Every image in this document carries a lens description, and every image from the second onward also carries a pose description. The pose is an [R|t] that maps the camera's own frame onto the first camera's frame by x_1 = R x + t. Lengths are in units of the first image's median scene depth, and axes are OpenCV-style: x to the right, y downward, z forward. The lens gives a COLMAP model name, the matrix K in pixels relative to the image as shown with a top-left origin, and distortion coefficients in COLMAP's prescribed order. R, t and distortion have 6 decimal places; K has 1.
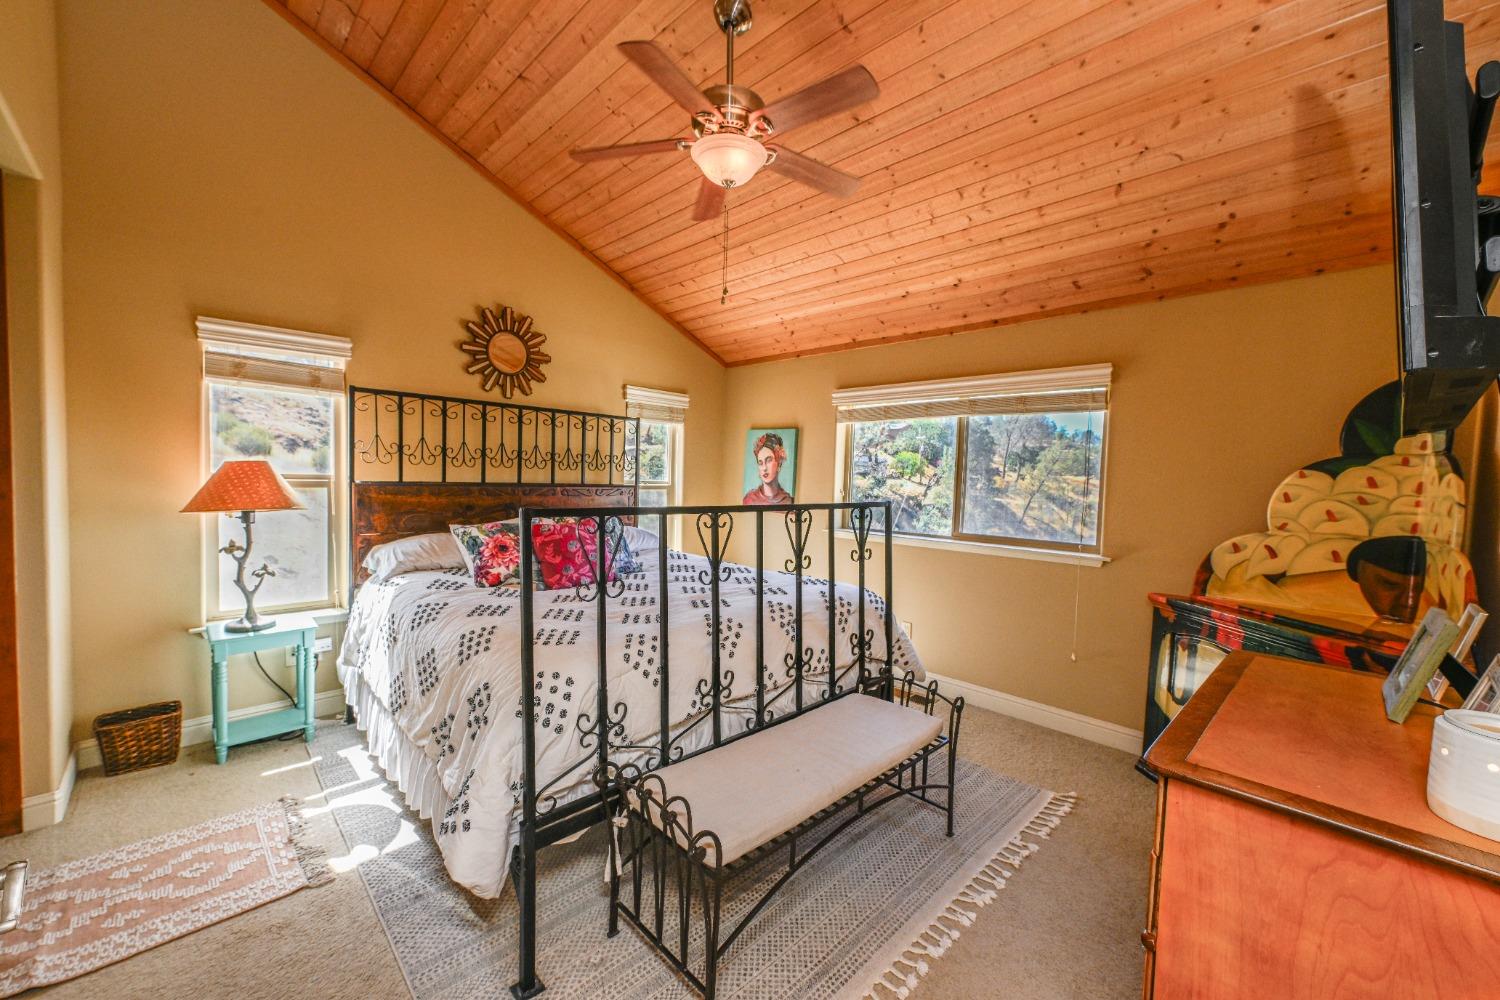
lens RADIAL K [[585.6, 0, 750.1], [0, 585.6, 503.4], [0, 0, 1]] dist [0.007597, -0.000065]
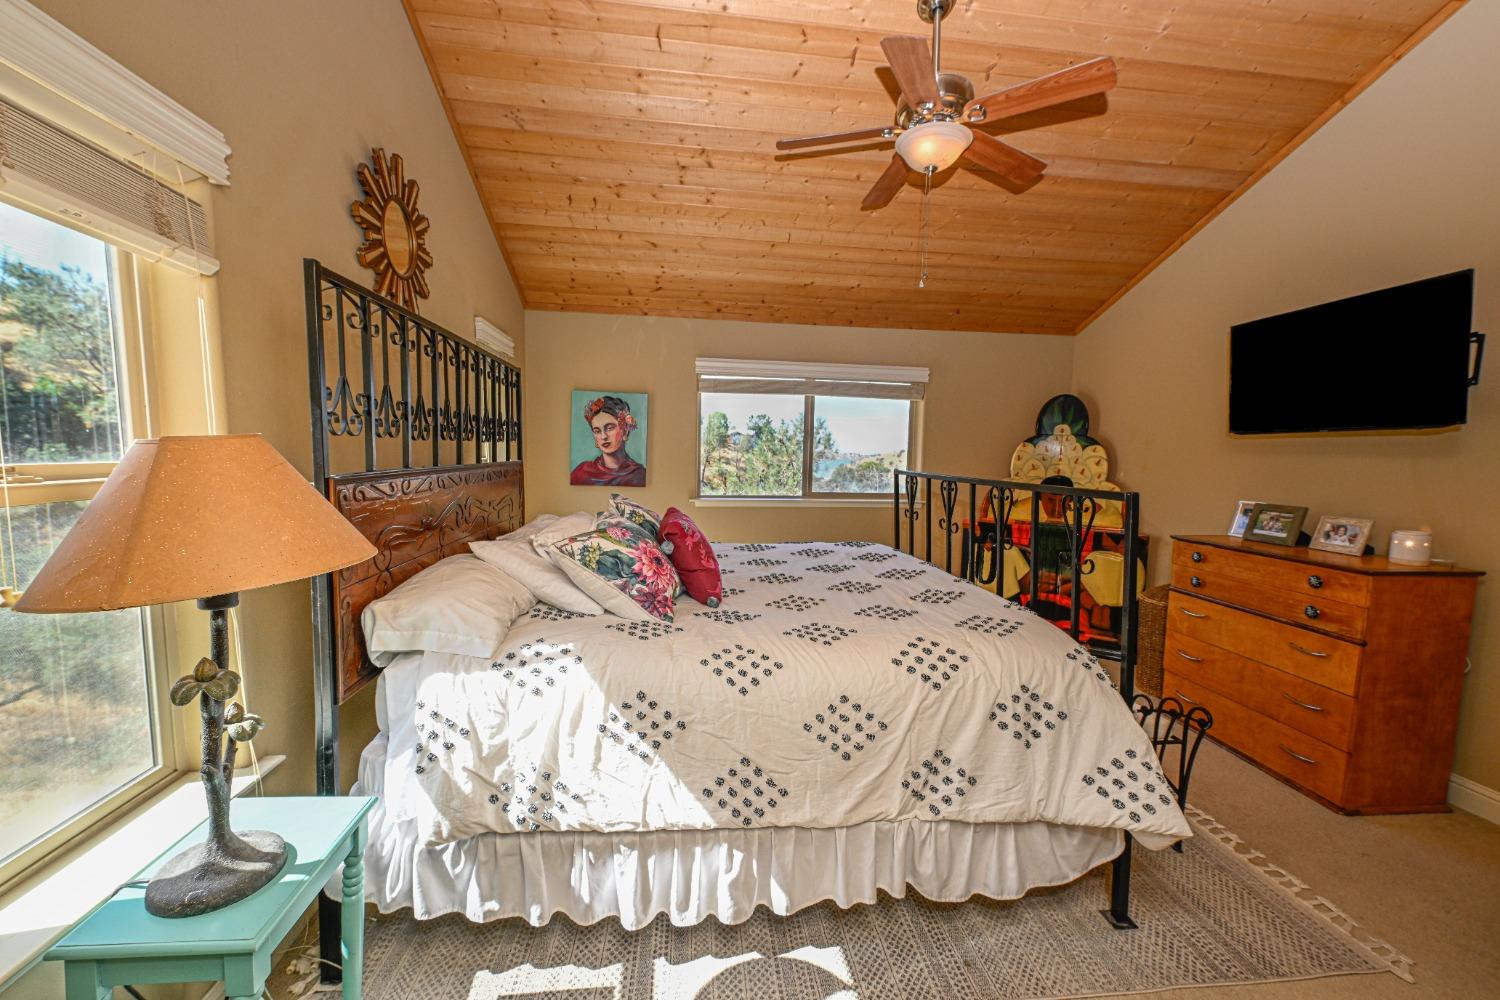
lens RADIAL K [[585.6, 0, 746.9], [0, 585.6, 491.8], [0, 0, 1]] dist [0.007597, -0.000065]
pose [[0.610872, -0.072529, 0.788400, -0.703672], [0.035113, 0.997297, 0.064539, -0.035348], [-0.790950, -0.011742, 0.611768, 0.389895]]
